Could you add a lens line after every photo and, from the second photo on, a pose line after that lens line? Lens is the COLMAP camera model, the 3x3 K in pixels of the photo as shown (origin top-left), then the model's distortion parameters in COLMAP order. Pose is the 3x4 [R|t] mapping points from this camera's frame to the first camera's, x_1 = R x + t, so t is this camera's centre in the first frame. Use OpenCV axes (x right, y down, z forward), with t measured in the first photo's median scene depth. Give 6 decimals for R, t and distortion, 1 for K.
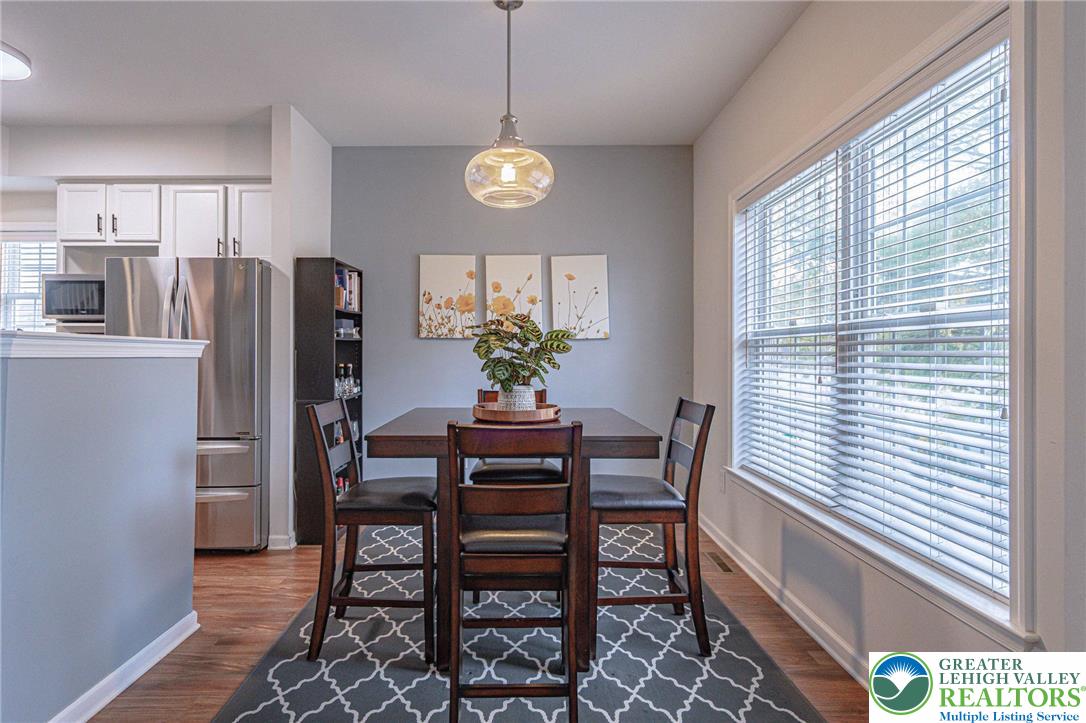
lens RADIAL K [[513.7, 0, 536.0], [0, 513.7, 354.3], [0, 0, 1]] dist [0.004137, 0.000134]
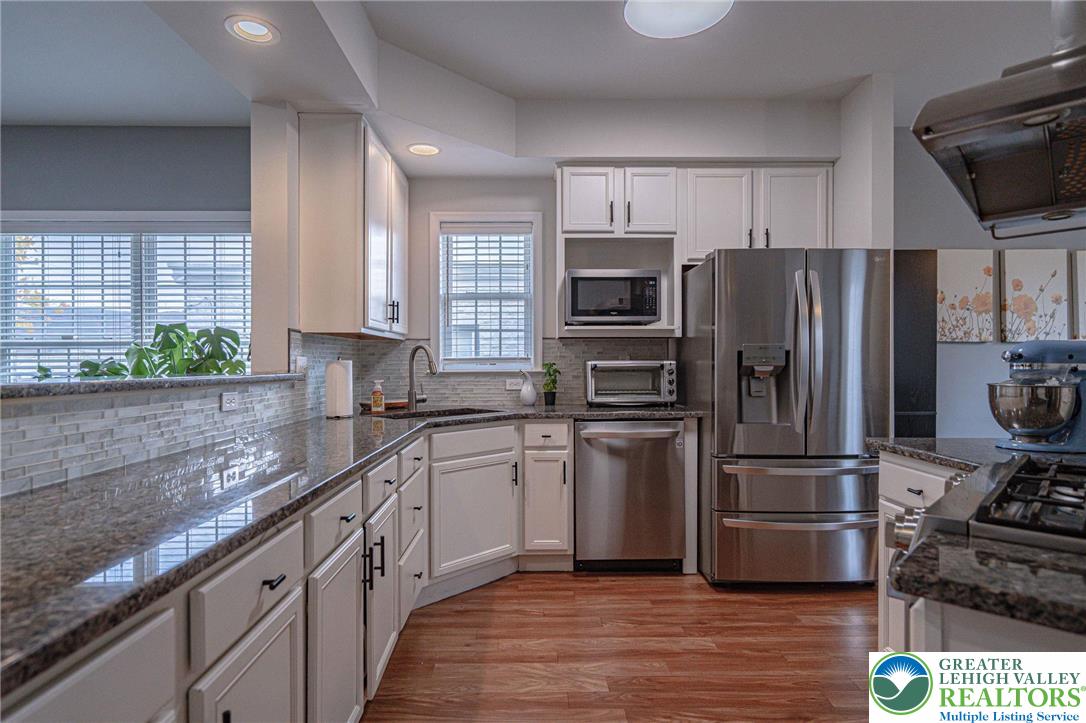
lens RADIAL K [[538.5, 0, 550.8], [0, 538.5, 364.3], [0, 0, 1]] dist [-0.001616, 0.000299]
pose [[0.999485, -0.005965, 0.031527, -0.972284], [0.005814, 0.999971, 0.004885, -0.001364], [-0.031556, -0.004699, 0.999491, 0.088943]]
